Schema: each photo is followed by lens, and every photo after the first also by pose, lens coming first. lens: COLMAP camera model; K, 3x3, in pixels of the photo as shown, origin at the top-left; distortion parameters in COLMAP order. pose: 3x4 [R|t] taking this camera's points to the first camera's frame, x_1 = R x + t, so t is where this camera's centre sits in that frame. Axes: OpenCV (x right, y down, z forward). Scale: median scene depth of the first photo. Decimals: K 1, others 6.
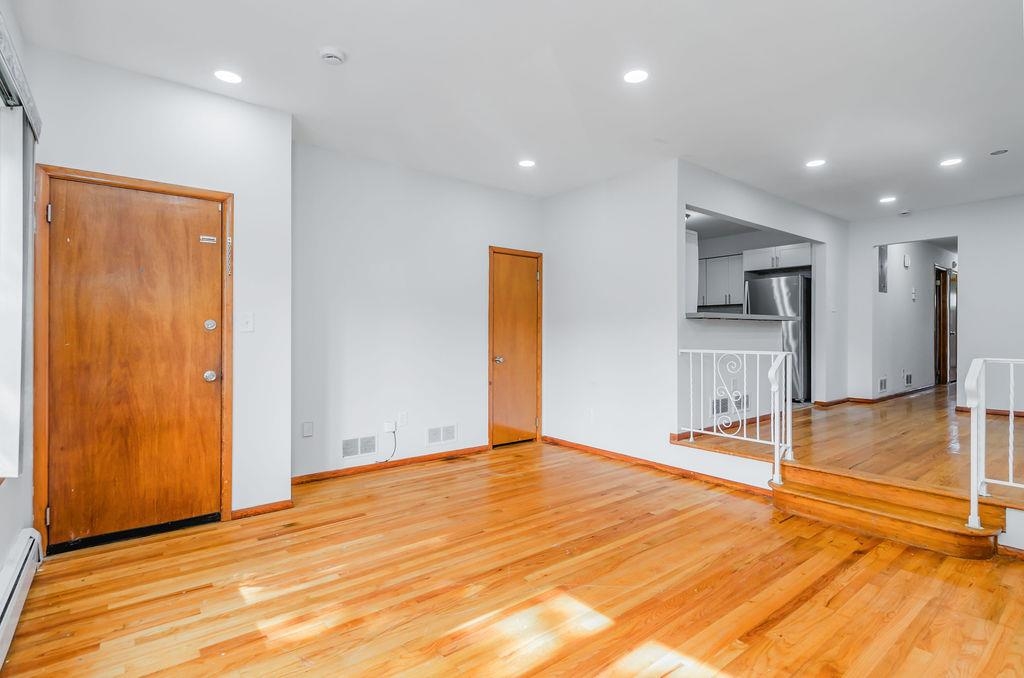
lens RADIAL K [[496.6, 0, 521.3], [0, 496.6, 334.6], [0, 0, 1]] dist [-0.010461, 0.000605]
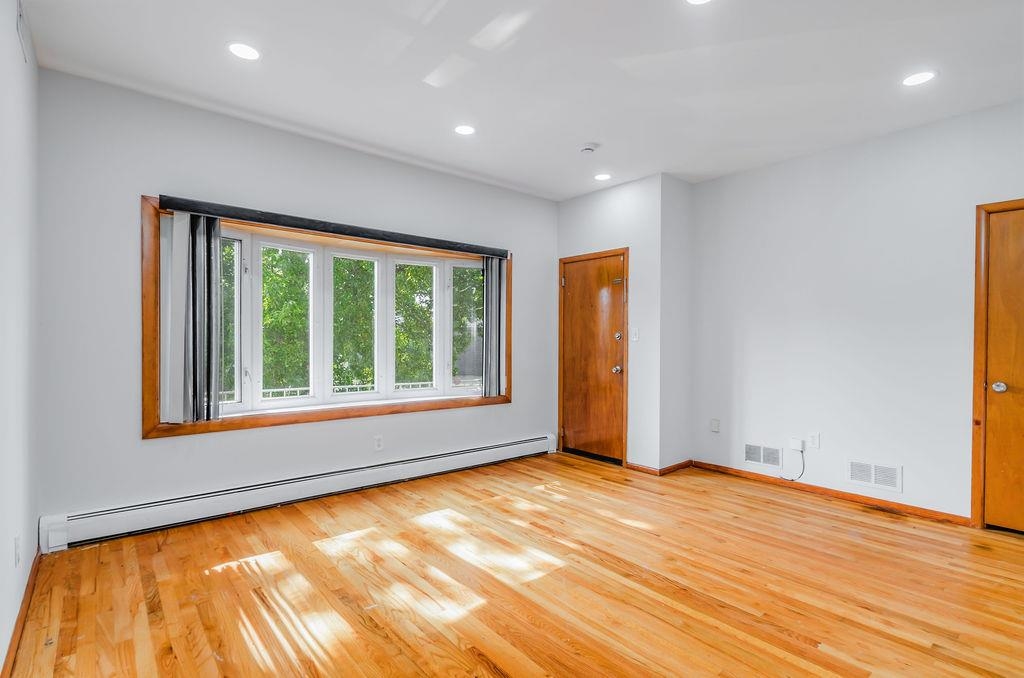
lens RADIAL K [[496.6, 0, 526.0], [0, 496.6, 343.9], [0, 0, 1]] dist [-0.010461, 0.000605]
pose [[0.022754, 0.006568, -0.999720, 0.884873], [-0.007112, 0.999954, 0.006408, -0.003791], [0.999716, 0.006964, 0.022799, 0.659979]]
